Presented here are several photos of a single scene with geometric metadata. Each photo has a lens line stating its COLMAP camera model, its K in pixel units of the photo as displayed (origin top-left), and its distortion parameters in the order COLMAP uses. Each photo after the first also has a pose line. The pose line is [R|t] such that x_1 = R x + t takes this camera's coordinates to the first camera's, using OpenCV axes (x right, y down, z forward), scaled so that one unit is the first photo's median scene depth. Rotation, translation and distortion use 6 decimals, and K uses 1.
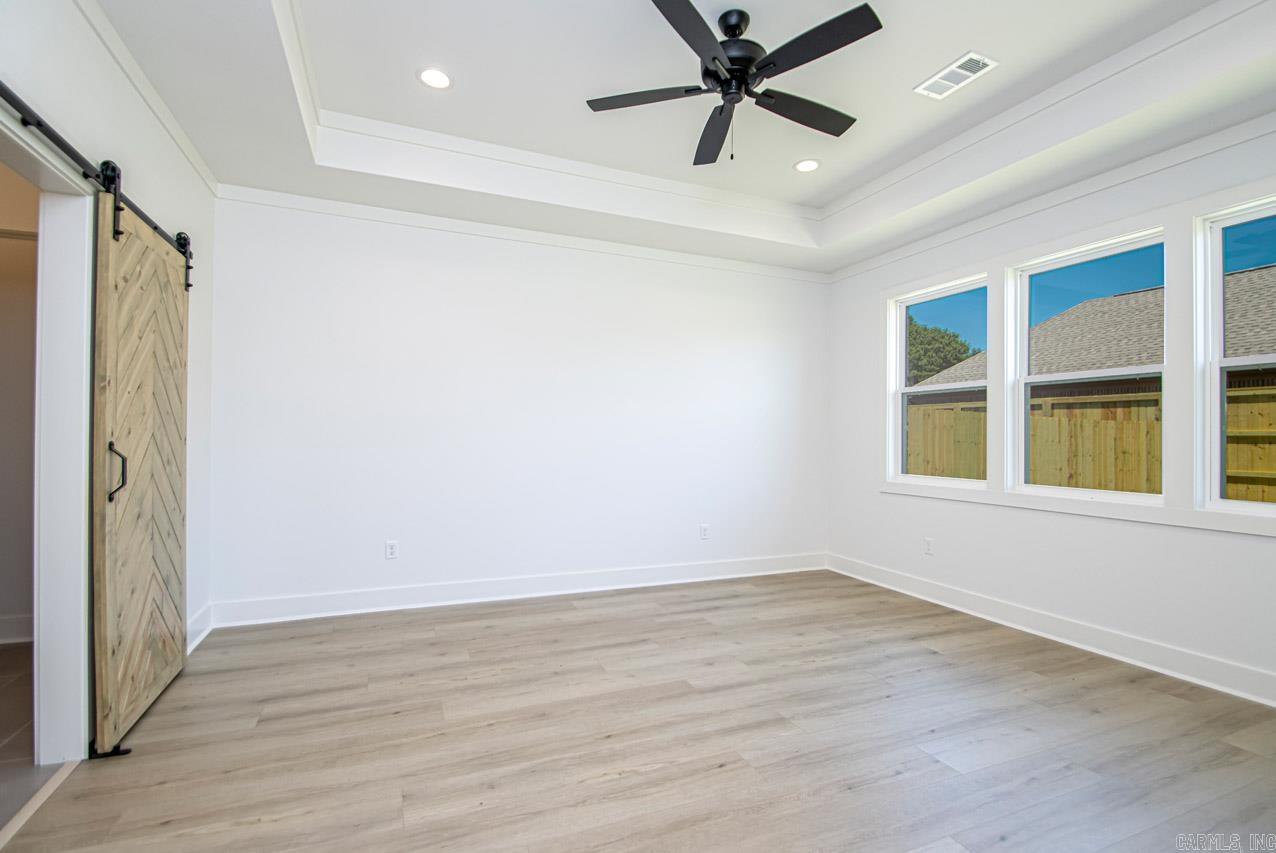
lens RADIAL K [[597.6, 0, 651.4], [0, 597.6, 430.8], [0, 0, 1]] dist [0.016148, -0.018675]
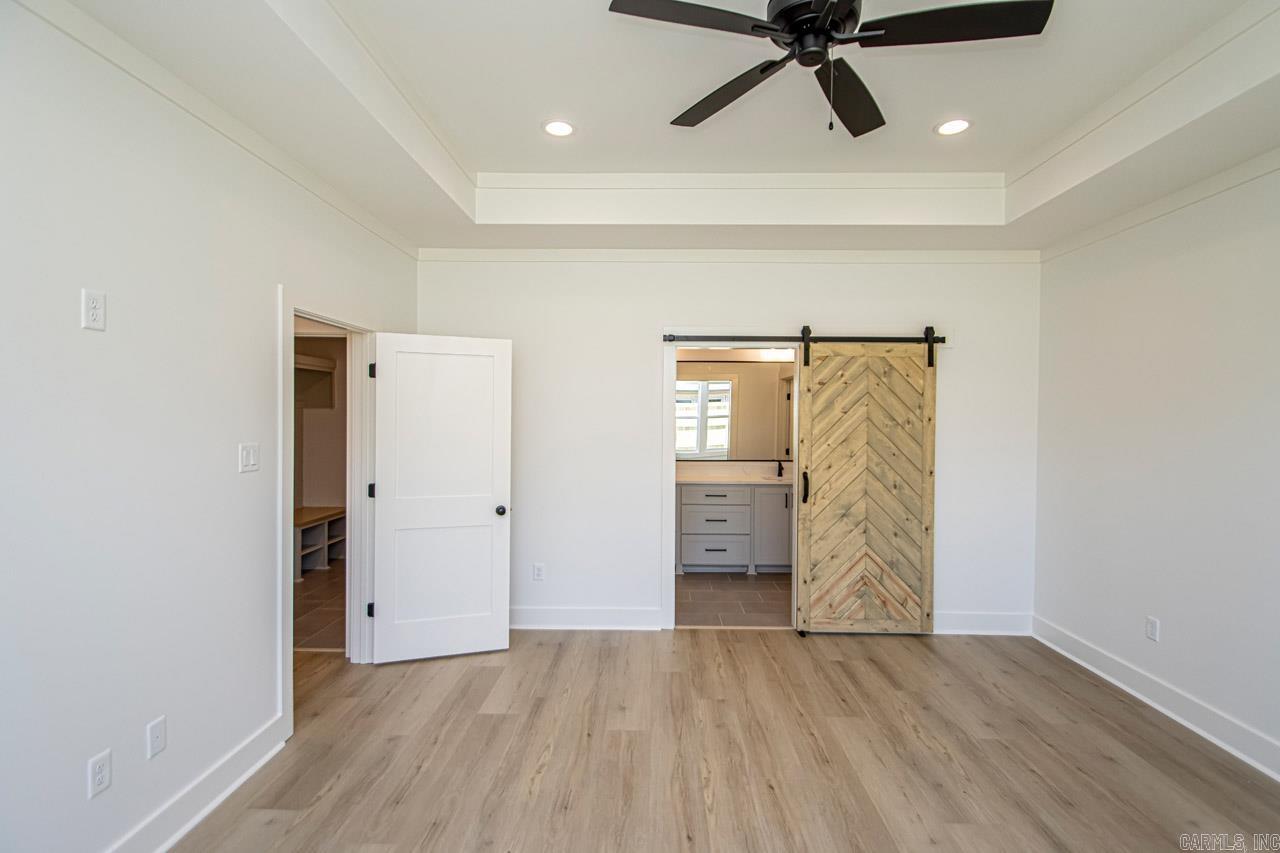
lens RADIAL K [[592.8, 0, 650.3], [0, 592.8, 425.0], [0, 0, 1]] dist [0.017826, -0.017539]
pose [[-0.409191, 0.000377, -0.912449, 0.851760], [-0.001527, 0.999998, 0.001098, -0.109335], [0.912448, 0.001843, -0.409189, 1.087014]]
